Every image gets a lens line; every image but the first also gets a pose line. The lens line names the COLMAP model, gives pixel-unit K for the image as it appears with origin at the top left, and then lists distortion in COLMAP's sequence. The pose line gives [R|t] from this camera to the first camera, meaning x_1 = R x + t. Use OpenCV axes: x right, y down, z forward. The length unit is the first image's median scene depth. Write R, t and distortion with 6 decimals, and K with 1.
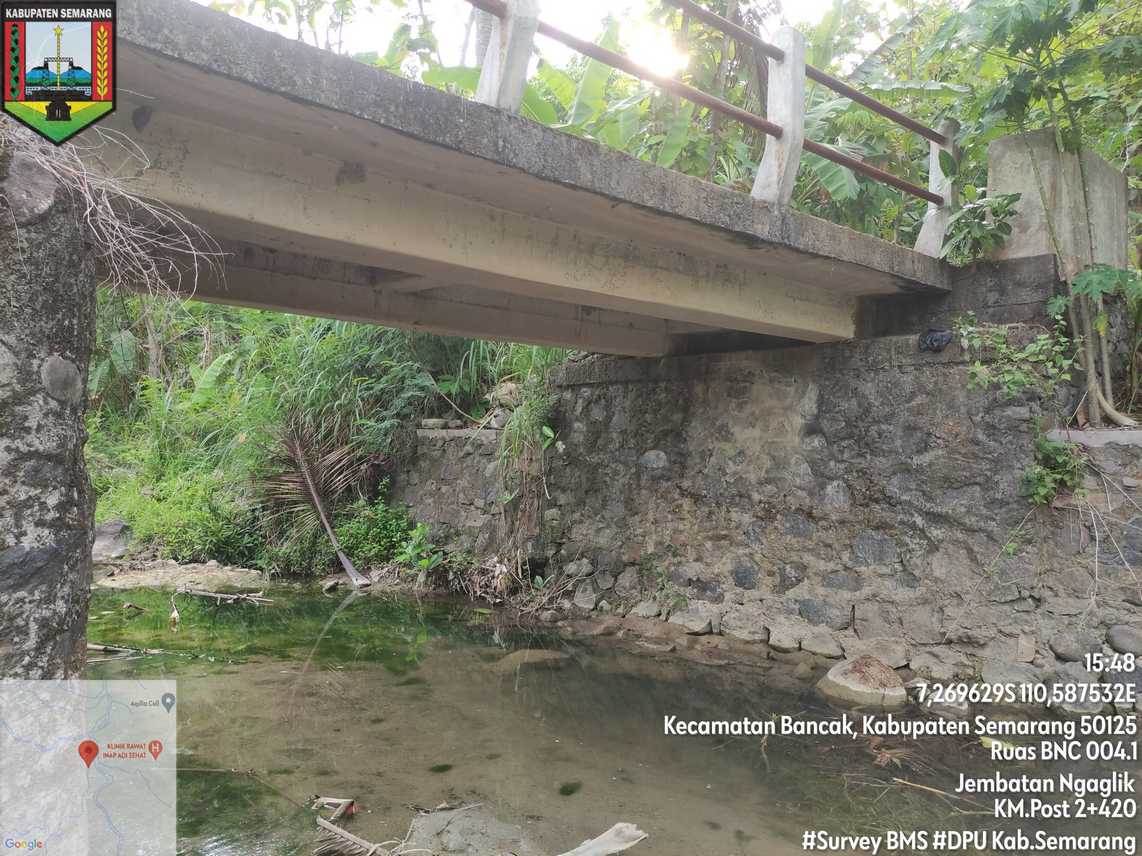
lens RADIAL K [[844.0, 0, 573.2], [0, 844.0, 429.1], [0, 0, 1]] dist [0.050610, -0.047761]
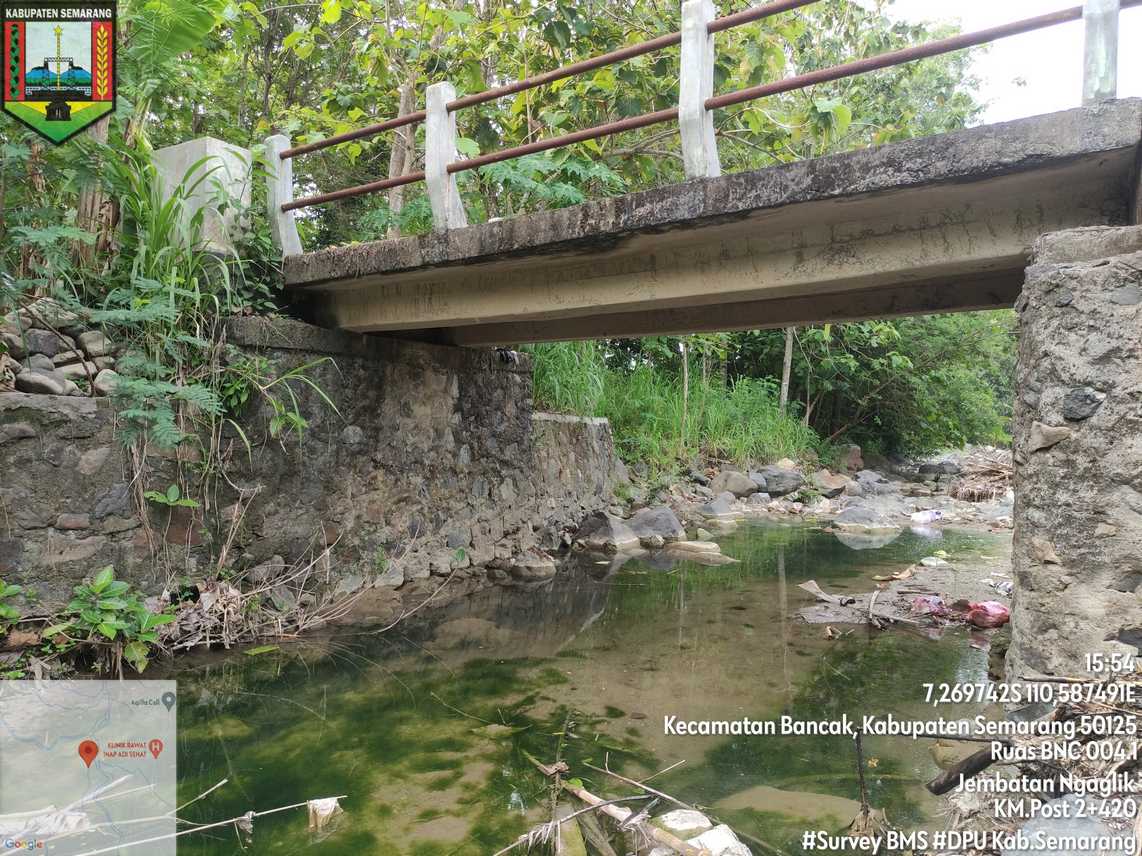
lens RADIAL K [[844.0, 0, 563.3], [0, 844.0, 428.6], [0, 0, 1]] dist [0.050610, -0.047761]
pose [[-0.230336, -0.023751, 0.972821, -1.016187], [-0.030045, 0.999399, 0.017286, 0.003790], [-0.972647, -0.025247, -0.230911, 1.072061]]
